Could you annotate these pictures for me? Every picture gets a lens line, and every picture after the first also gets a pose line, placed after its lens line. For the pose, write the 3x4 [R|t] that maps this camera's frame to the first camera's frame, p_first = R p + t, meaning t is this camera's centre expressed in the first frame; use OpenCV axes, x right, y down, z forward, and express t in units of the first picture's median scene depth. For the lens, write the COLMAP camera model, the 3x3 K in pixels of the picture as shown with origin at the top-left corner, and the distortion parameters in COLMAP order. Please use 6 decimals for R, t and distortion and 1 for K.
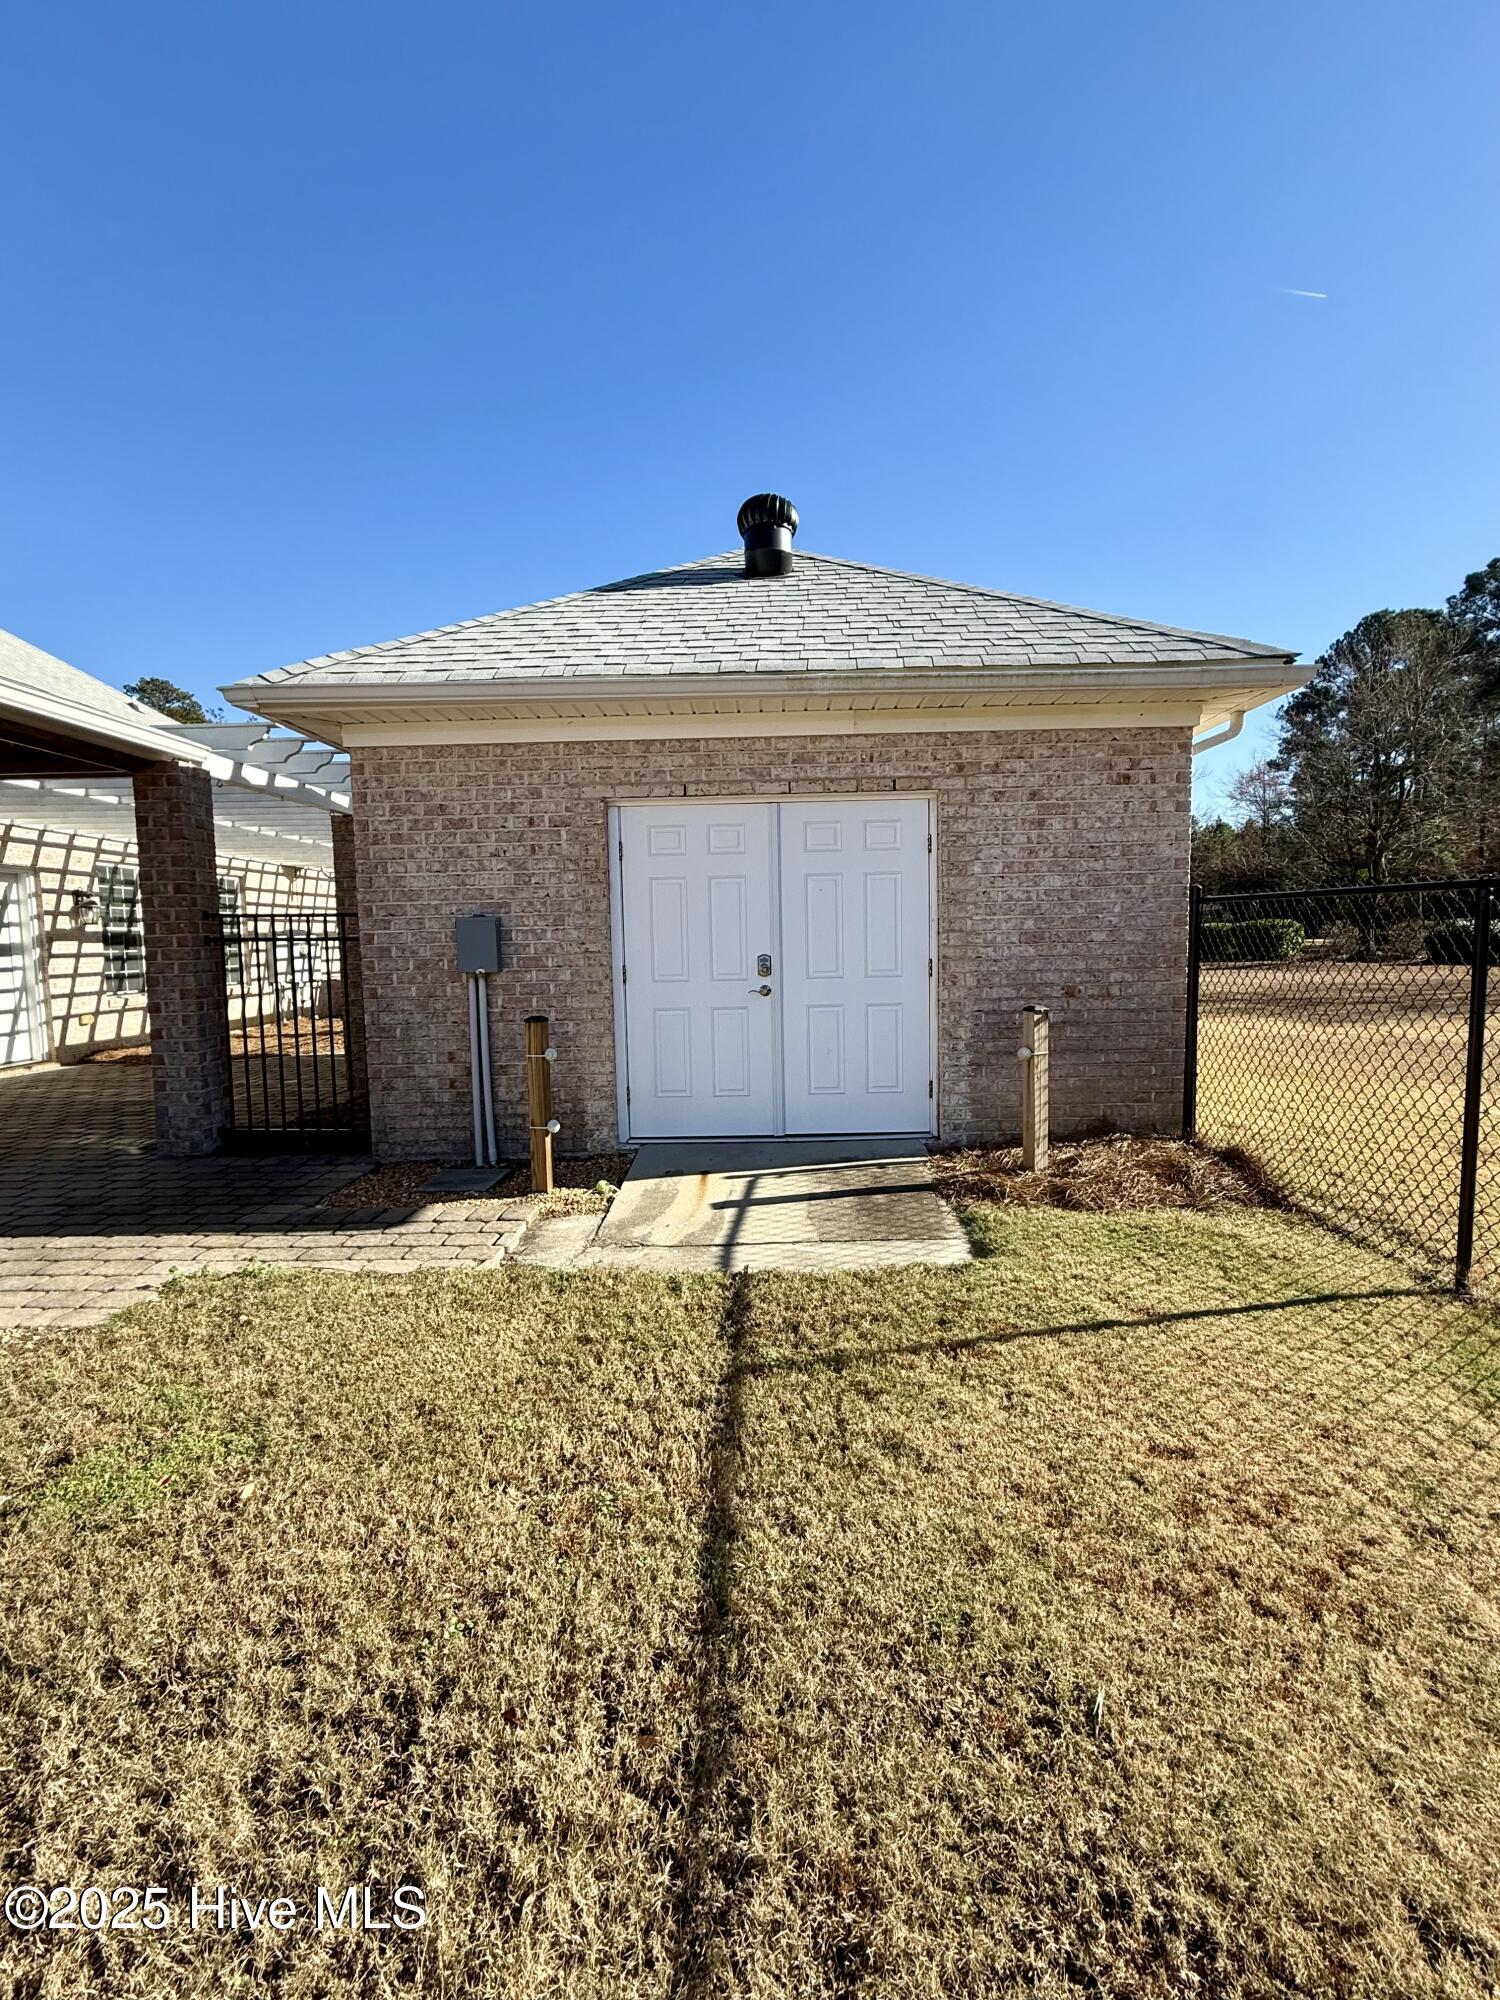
lens RADIAL K [[878.6, 0, 750.0], [0, 878.6, 1000.0], [0, 0, 1]] dist [0.000312, 0.000005]
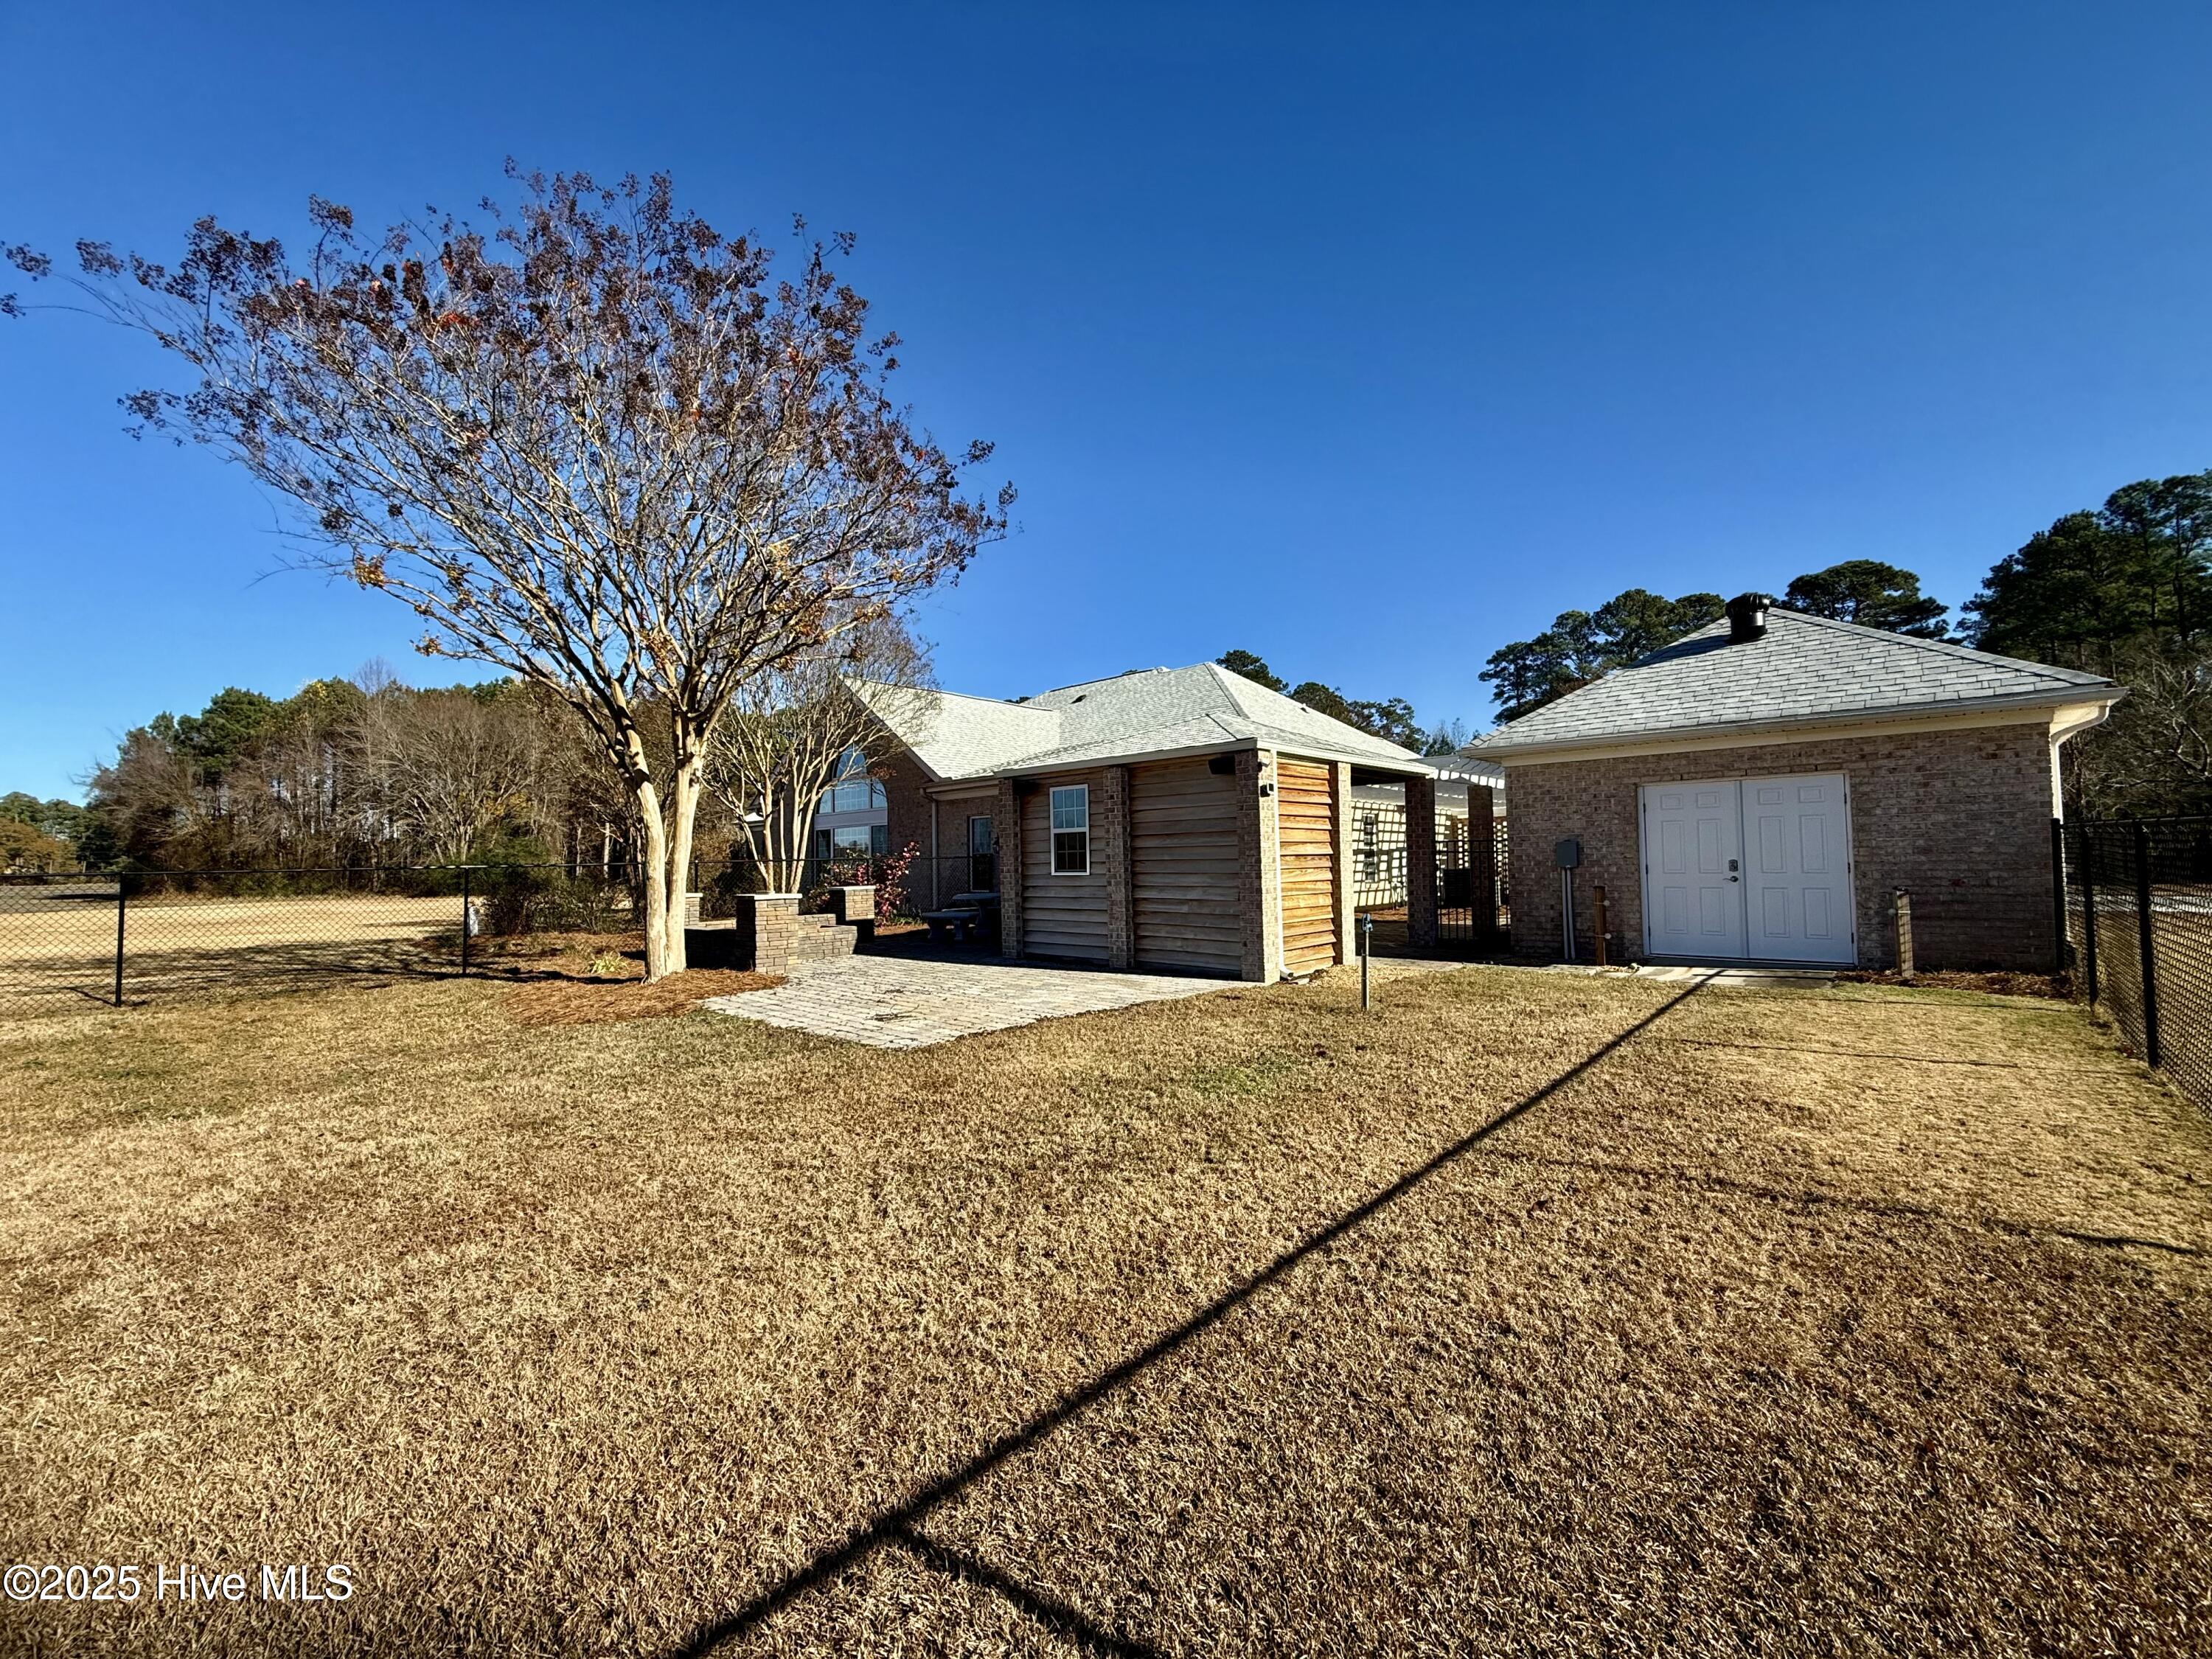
lens RADIAL K [[879.7, 0, 1100.5], [0, 879.7, 830.4], [0, 0, 1]] dist [-0.000373, 0.000406]
pose [[0.750759, -0.017973, -0.660331, 0.251194], [-0.046394, 0.995727, -0.079849, 0.101913], [0.658945, 0.090583, 0.746717, -1.348544]]
